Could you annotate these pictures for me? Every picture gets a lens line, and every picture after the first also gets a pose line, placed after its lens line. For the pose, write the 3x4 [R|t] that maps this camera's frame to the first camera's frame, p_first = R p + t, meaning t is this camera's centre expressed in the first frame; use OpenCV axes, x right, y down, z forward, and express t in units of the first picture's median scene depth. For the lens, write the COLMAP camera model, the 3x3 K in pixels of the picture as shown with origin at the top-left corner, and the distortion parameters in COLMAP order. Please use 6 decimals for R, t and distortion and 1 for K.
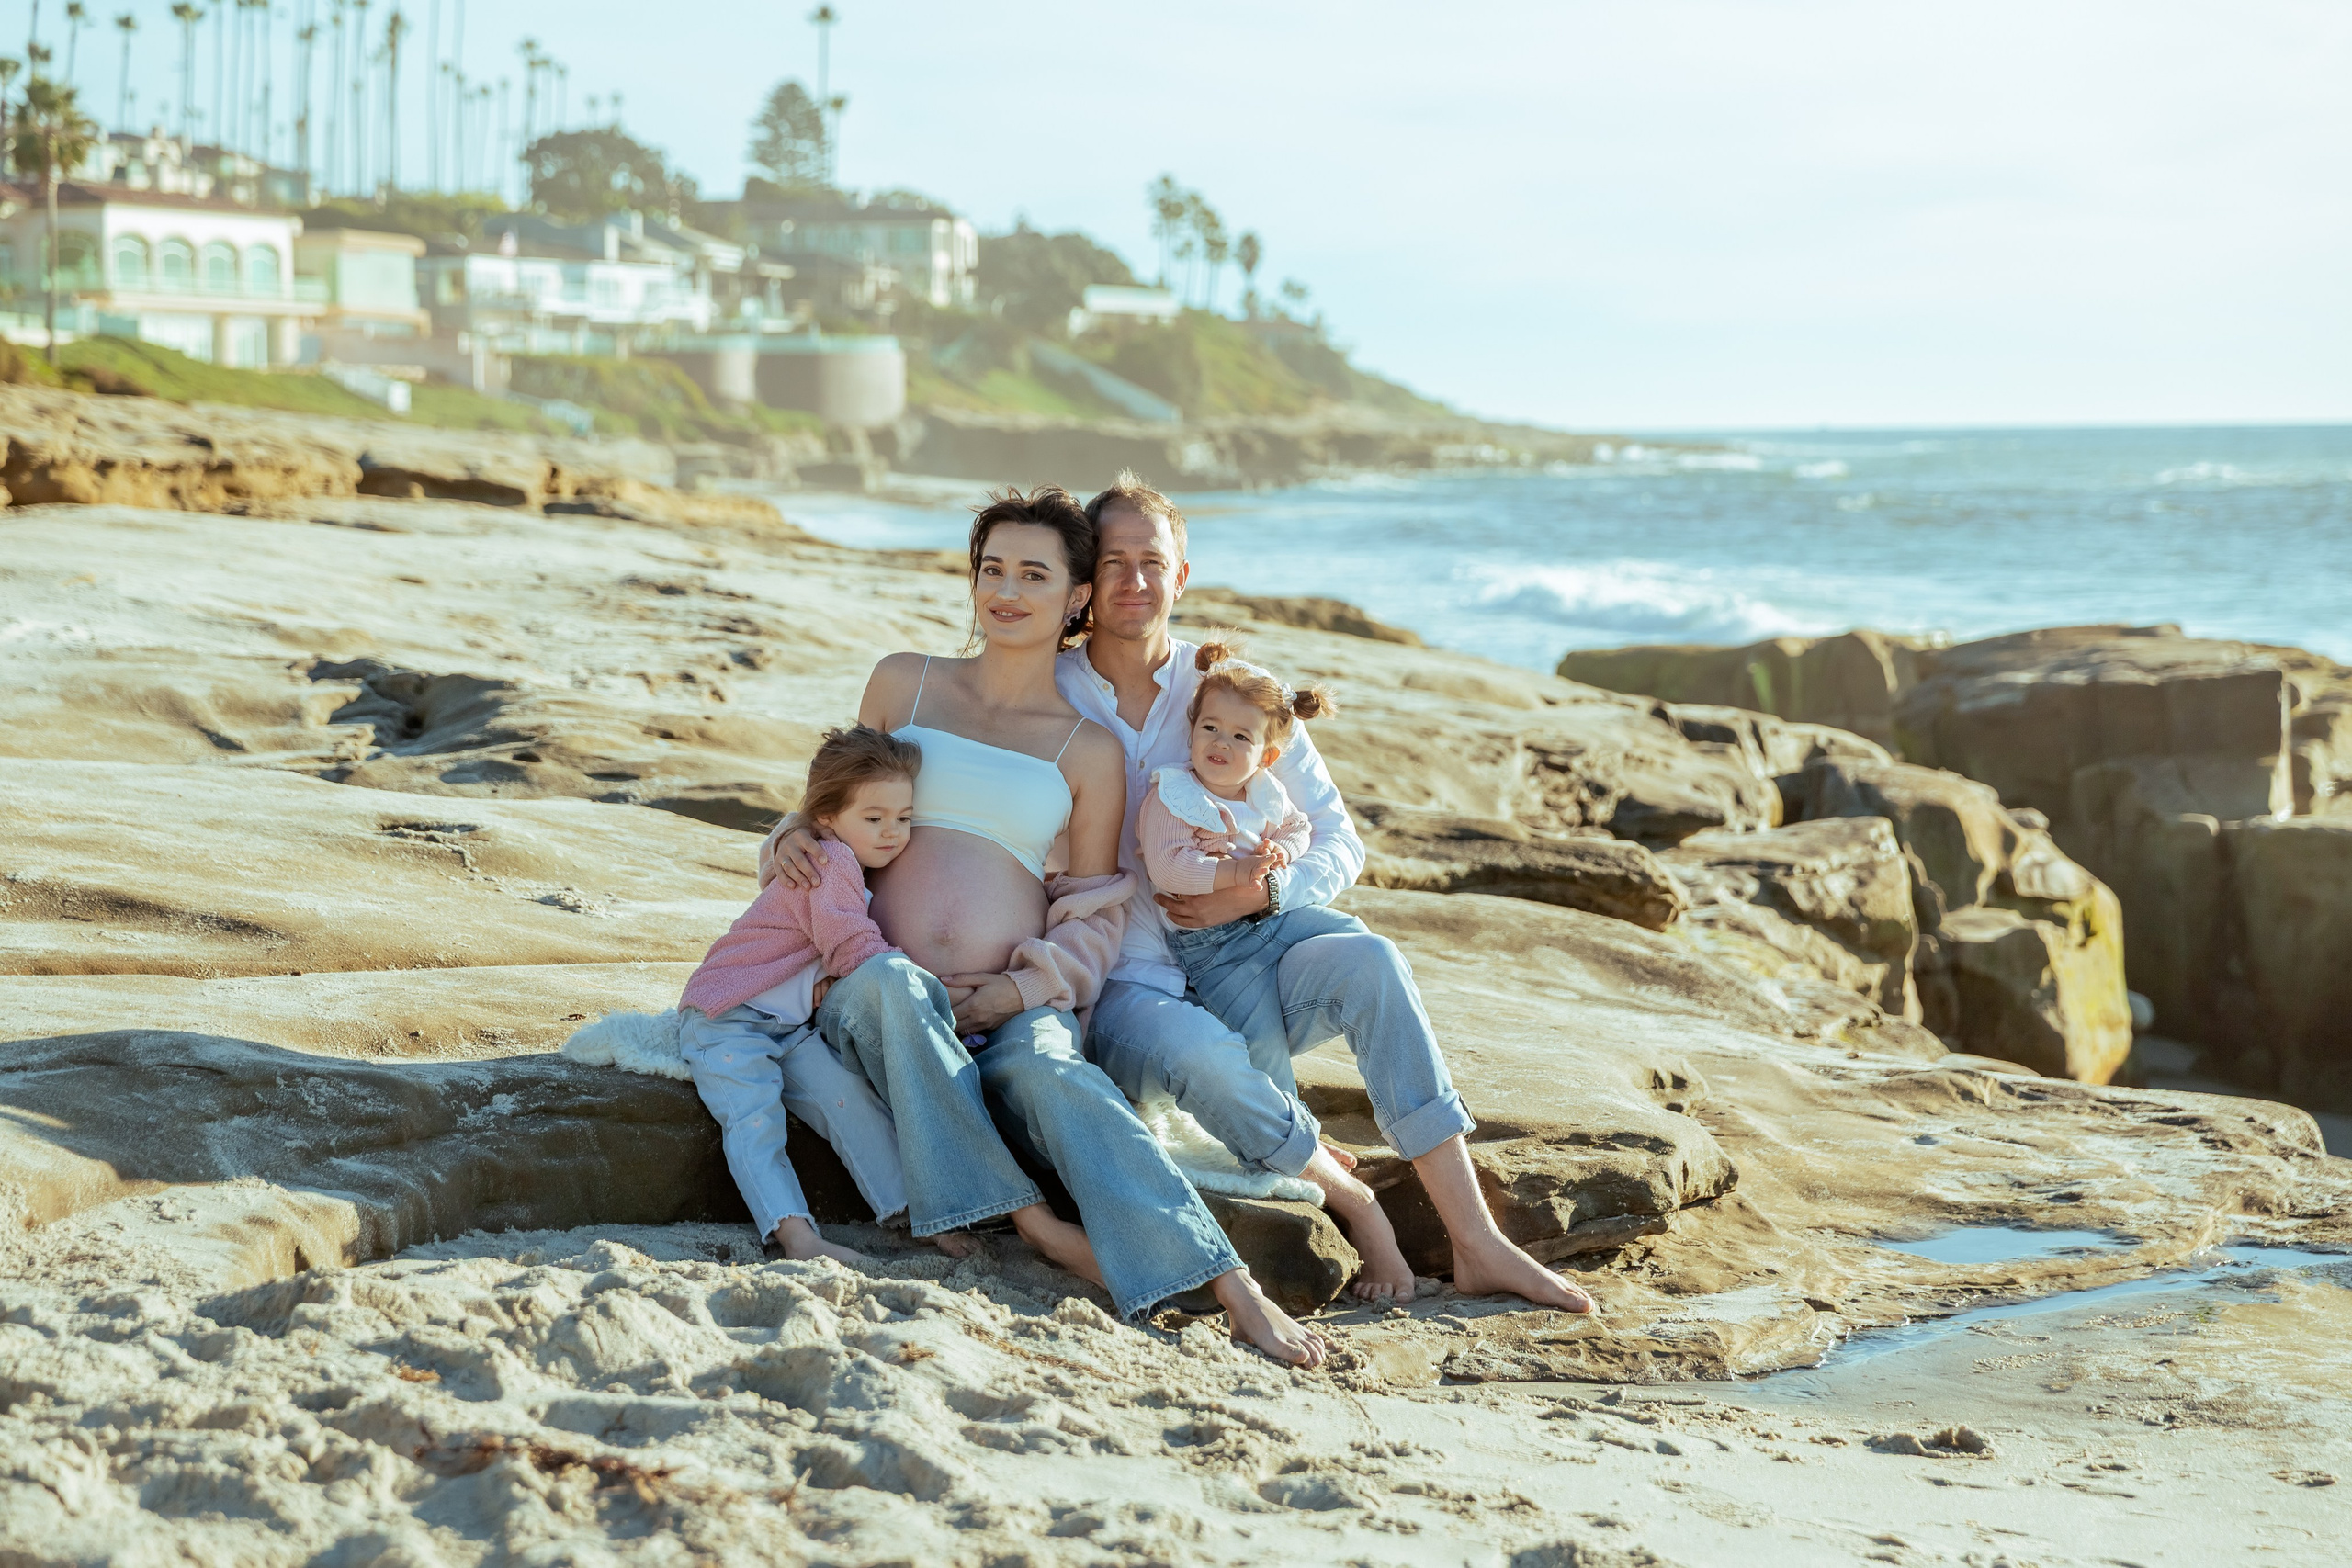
lens RADIAL K [[5540.2, 0, 1303.9], [0, 5540.2, 822.1], [0, 0, 1]] dist [0.035835, -0.013612]
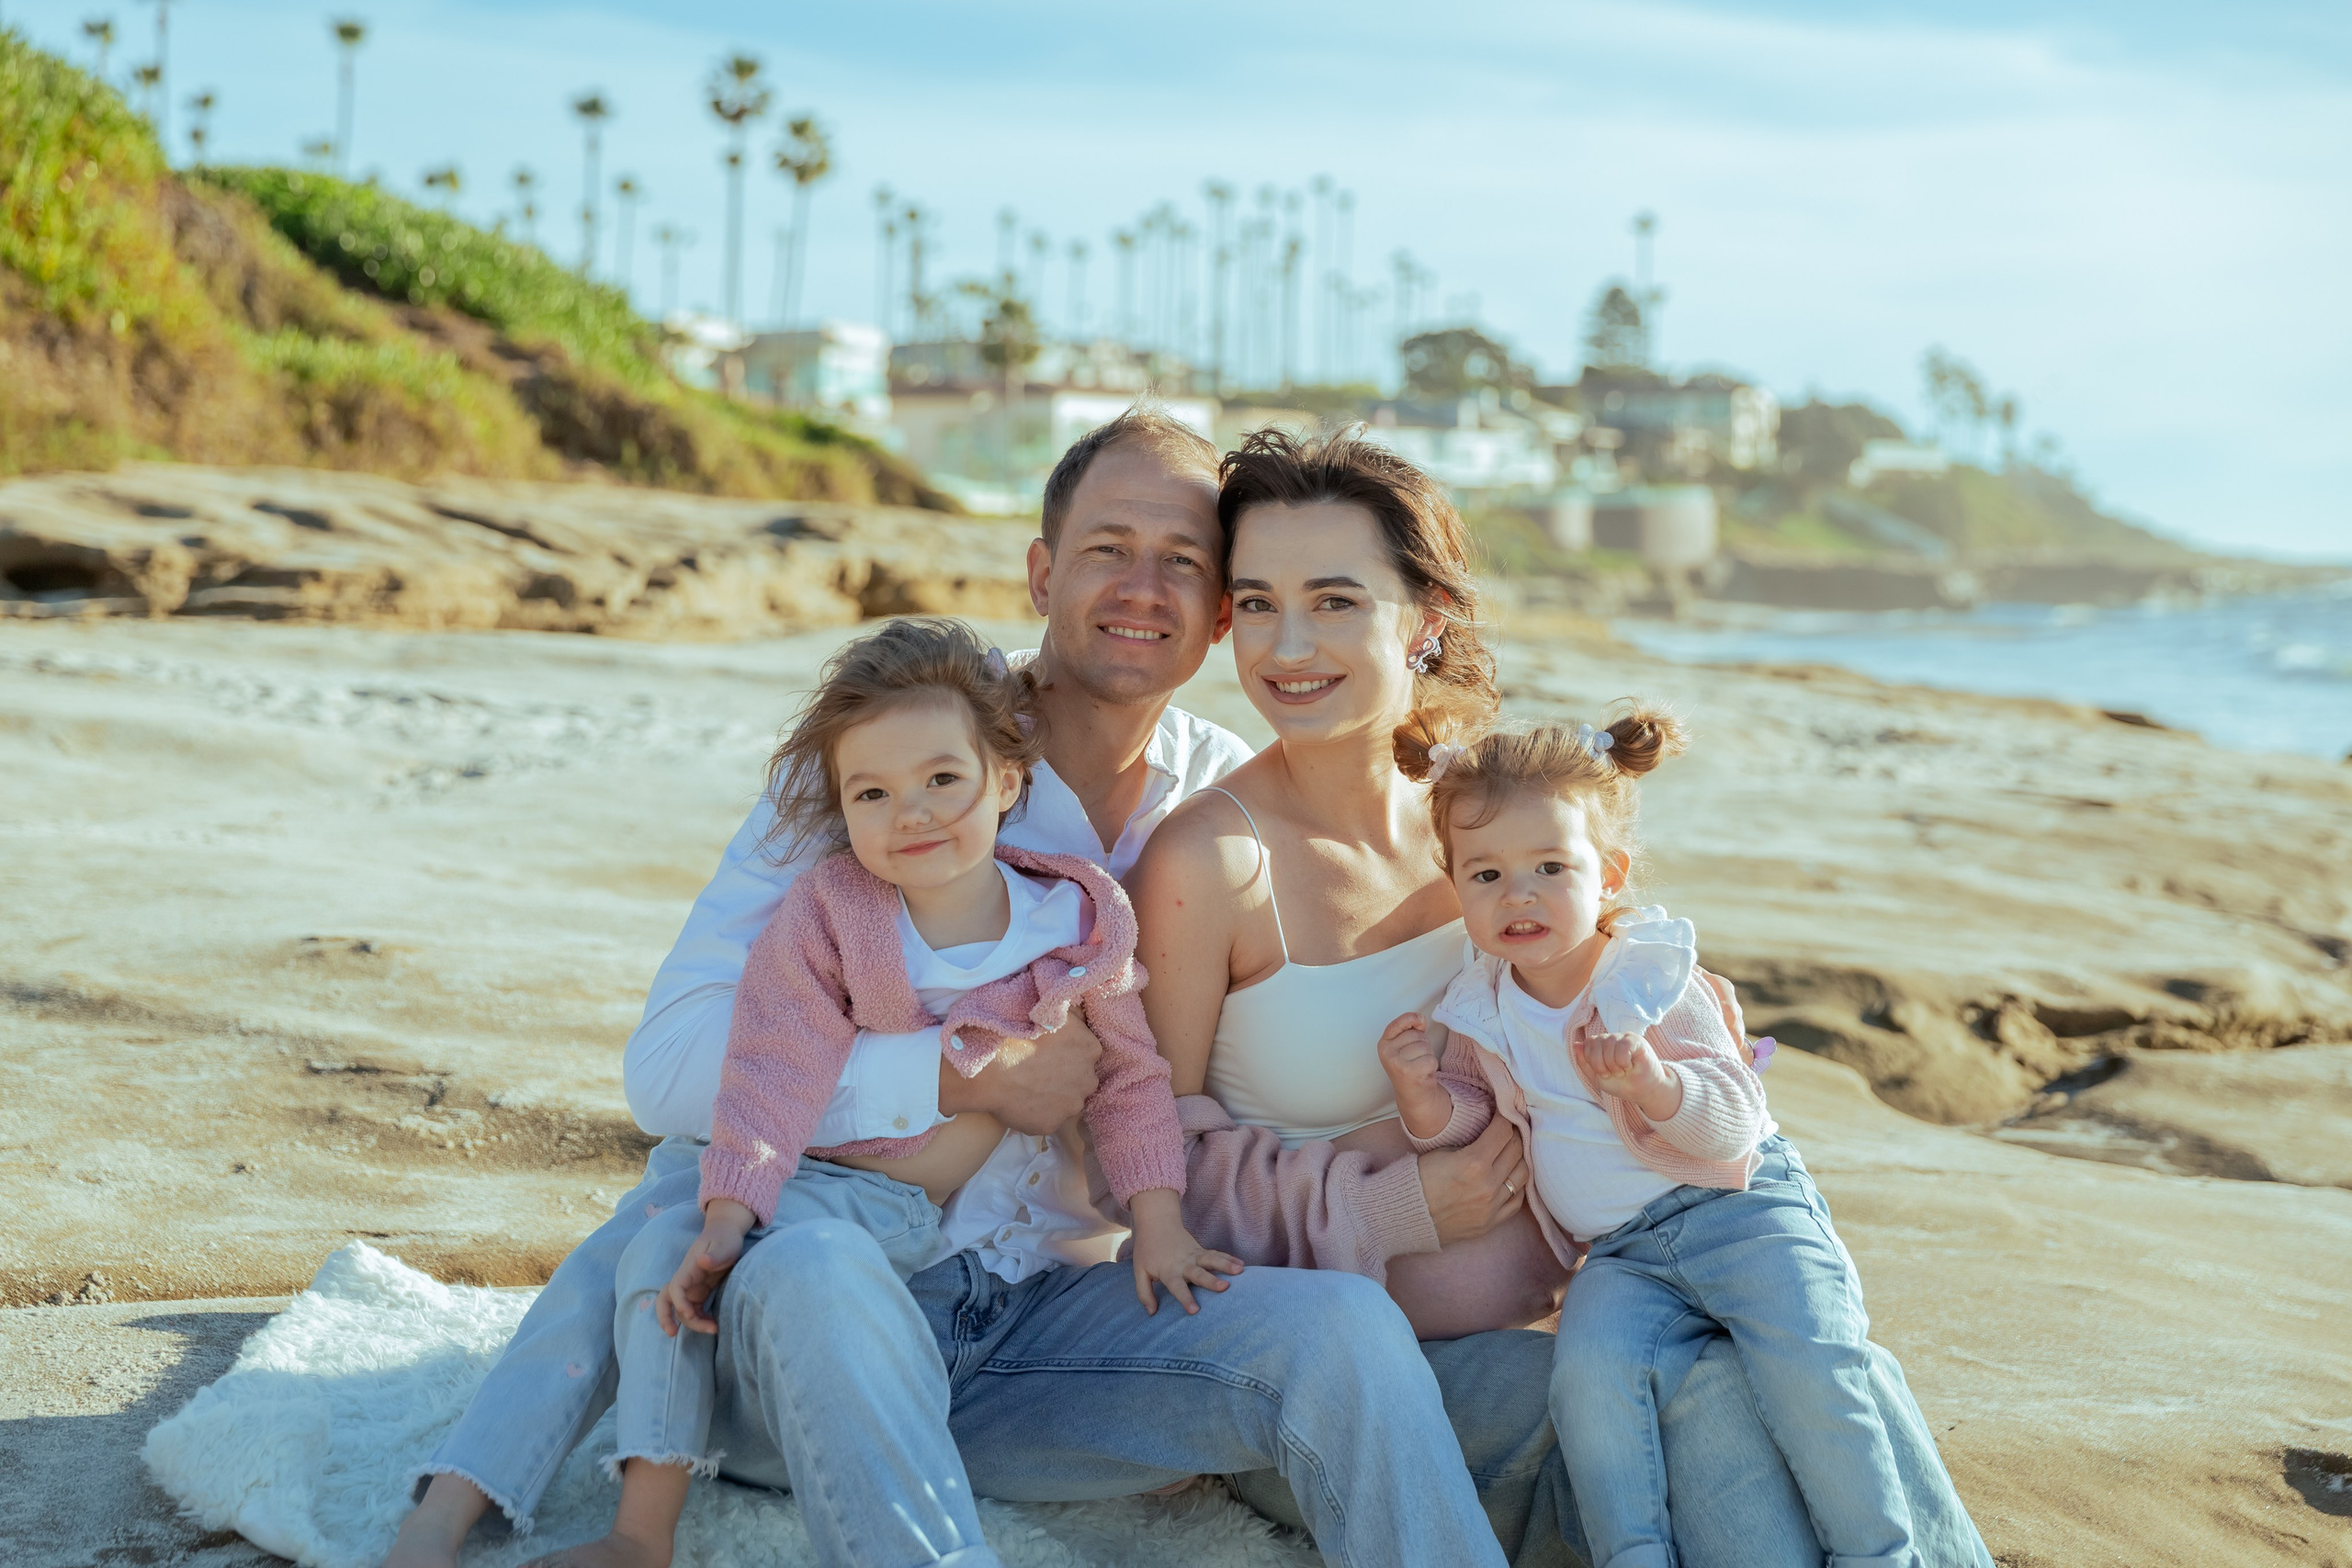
lens RADIAL K [[3795.1, 0, 1151.9], [0, 3795.1, 789.0], [0, 0, 1]] dist [0.006269, 0.022320]
pose [[0.977267, -0.005536, -0.211940, -0.039758], [0.000966, 0.999765, -0.021661, -0.013245], [0.212010, 0.020964, 0.977043, 0.408597]]
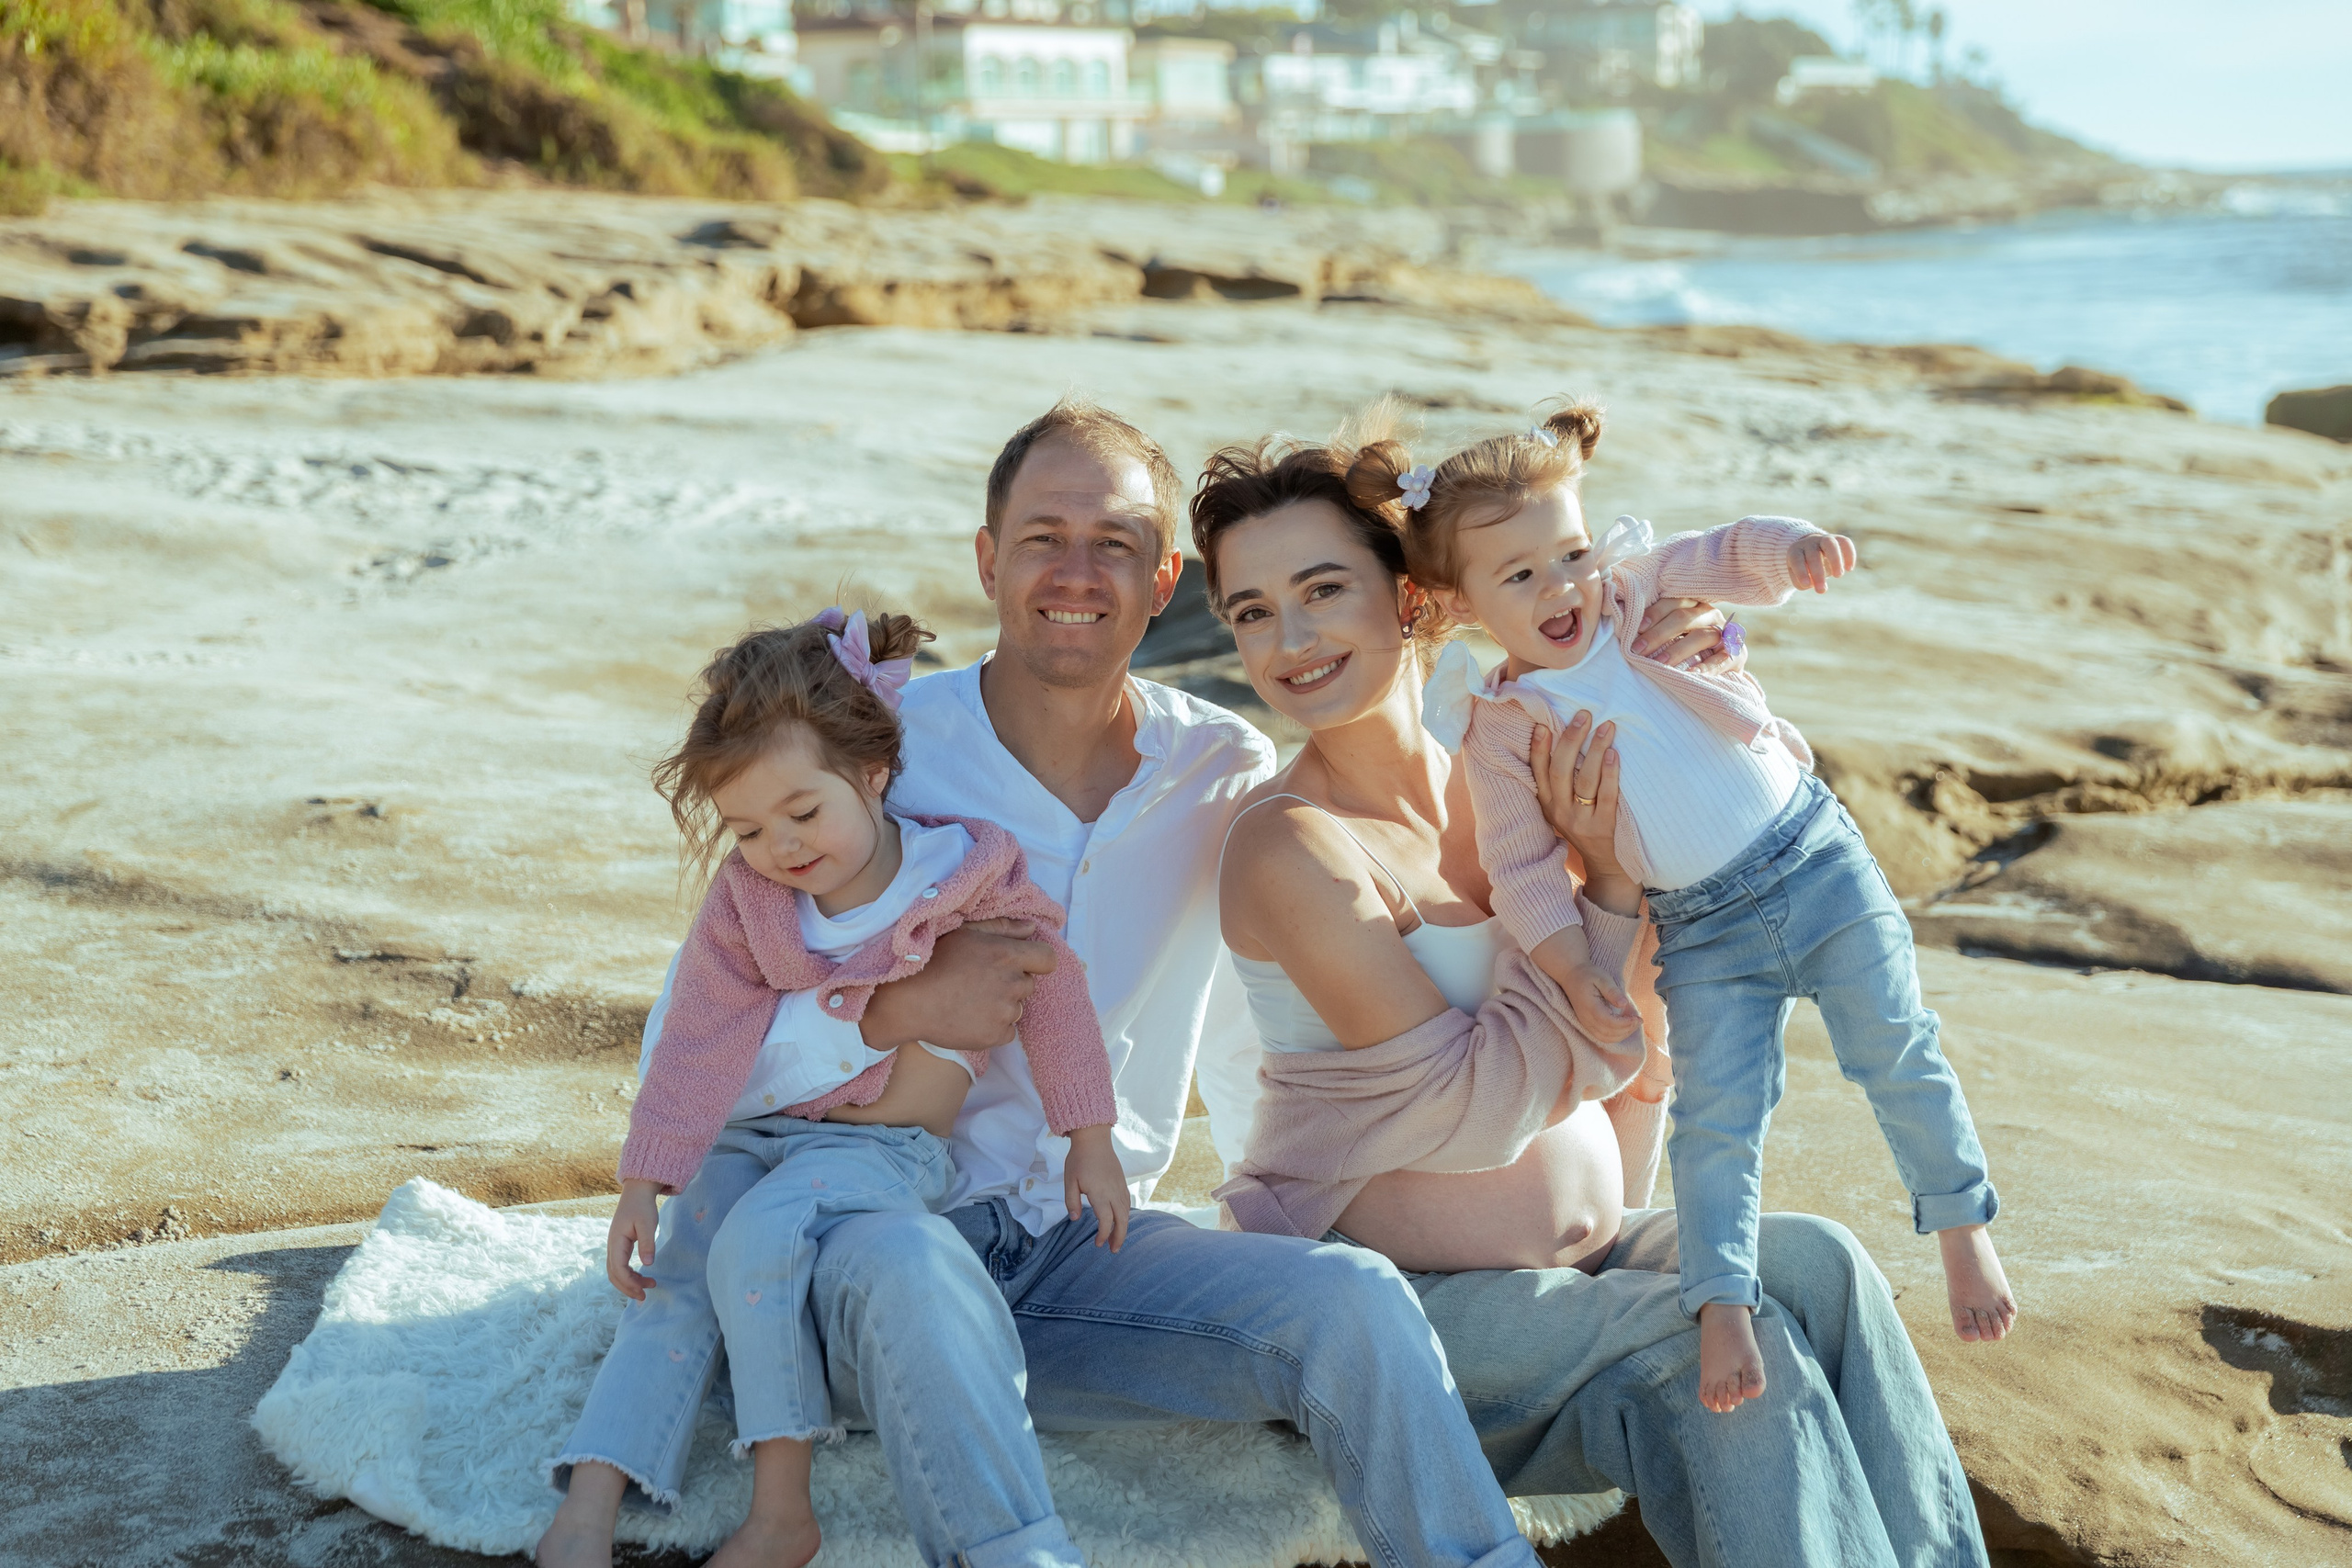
lens RADIAL K [[3864.7, 0, 1140.4], [0, 3864.7, 781.0], [0, 0, 1]] dist [0.025589, -0.157304]
pose [[0.981063, -0.007323, -0.193550, -0.040978], [0.024135, 0.996119, 0.084645, -0.041957], [0.192179, -0.087713, 0.977432, 0.384846]]
